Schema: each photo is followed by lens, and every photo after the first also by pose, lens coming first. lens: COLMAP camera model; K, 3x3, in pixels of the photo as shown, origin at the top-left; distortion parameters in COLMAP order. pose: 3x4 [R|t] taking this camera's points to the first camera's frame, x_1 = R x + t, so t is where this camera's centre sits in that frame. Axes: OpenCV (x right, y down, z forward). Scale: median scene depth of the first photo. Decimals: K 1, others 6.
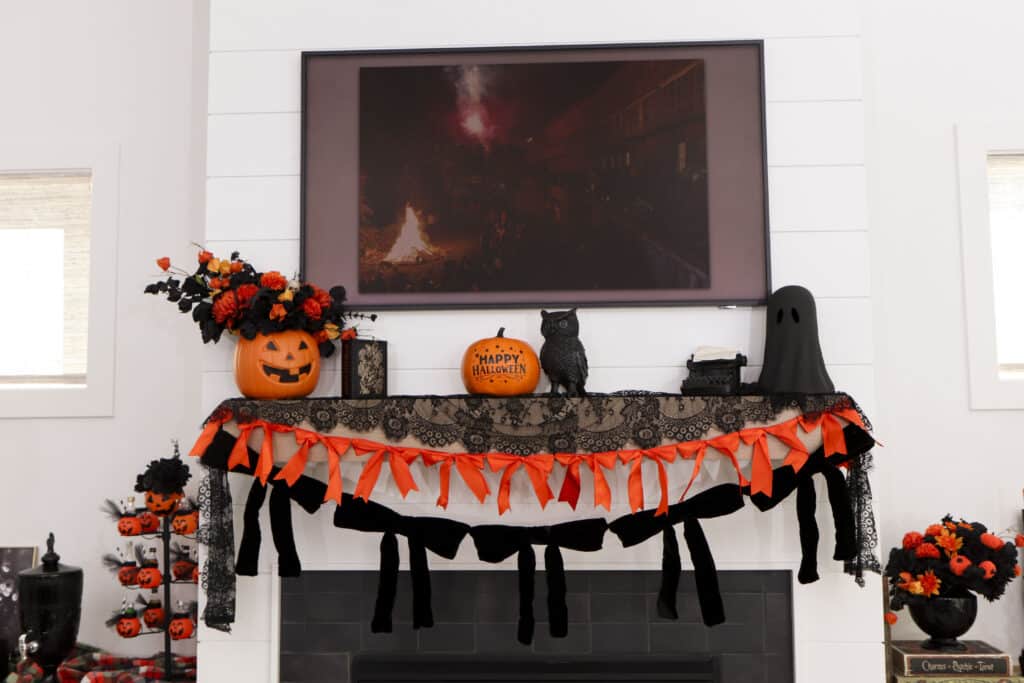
lens RADIAL K [[930.4, 0, 513.4], [0, 930.4, 348.3], [0, 0, 1]] dist [-0.007896, 0.000000]
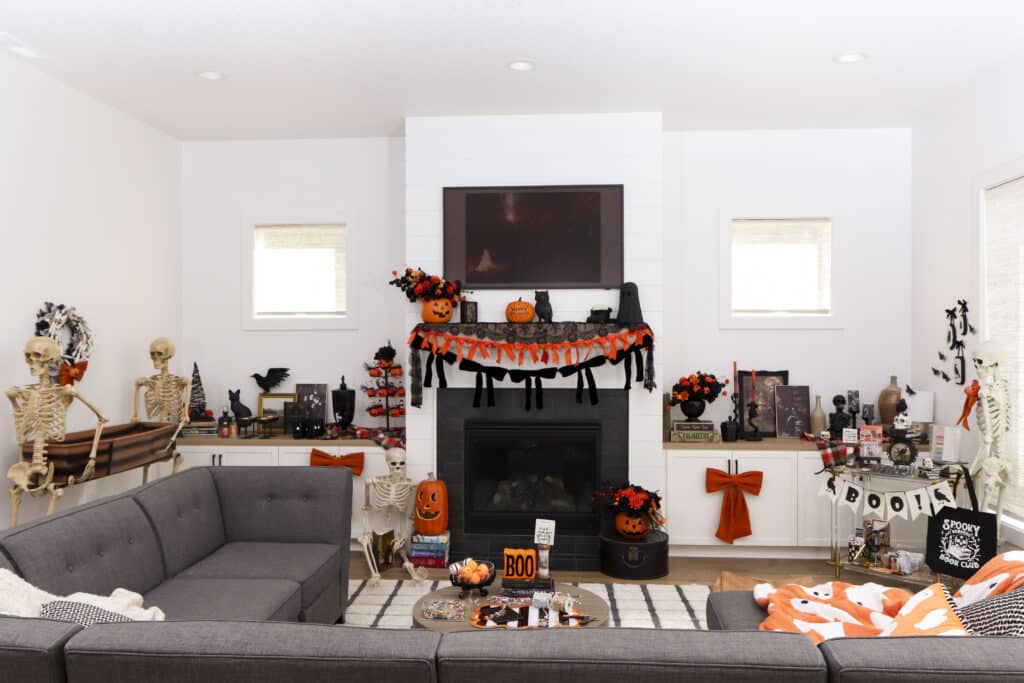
lens RADIAL K [[763.3, 0, 514.3], [0, 763.3, 351.2], [0, 0, 1]] dist [-0.048174, -0.004075]
pose [[0.999021, 0.008065, -0.043508, 0.064321], [-0.003637, 0.994890, 0.100896, -0.086533], [0.044100, -0.100638, 0.993945, -1.154193]]
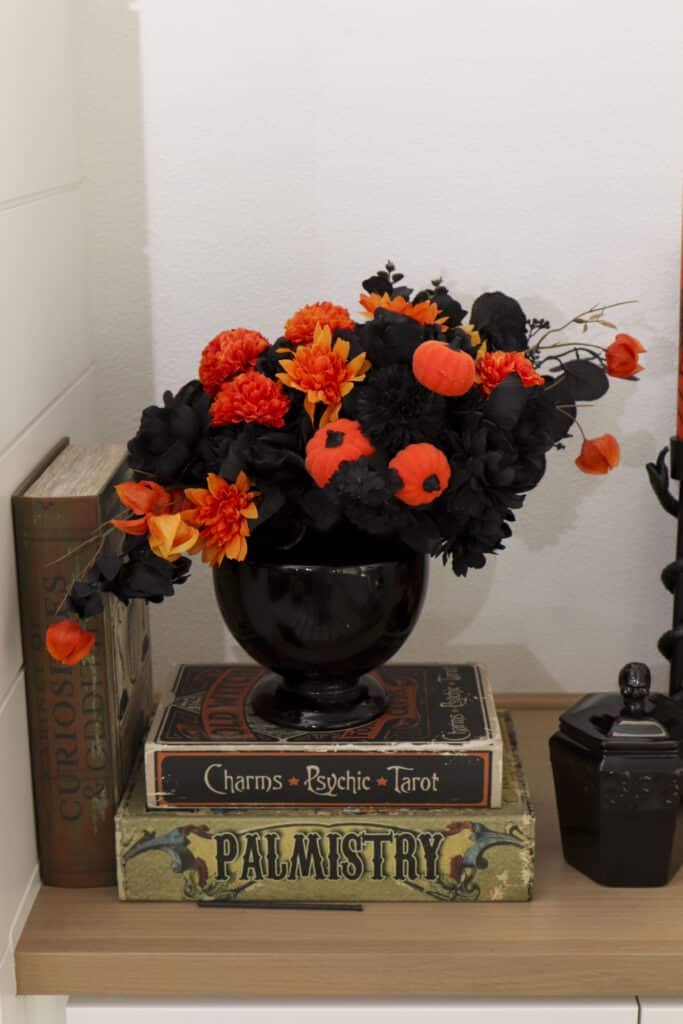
lens RADIAL K [[1488.3, 0, 342.2], [0, 1488.3, 515.9], [0, 0, 1]] dist [0.017915, 0.000000]
pose [[0.999467, -0.007254, 0.031835, 0.480967], [-0.004528, 0.934786, 0.355182, 0.096151], [-0.032336, -0.355137, 0.934255, 0.596648]]
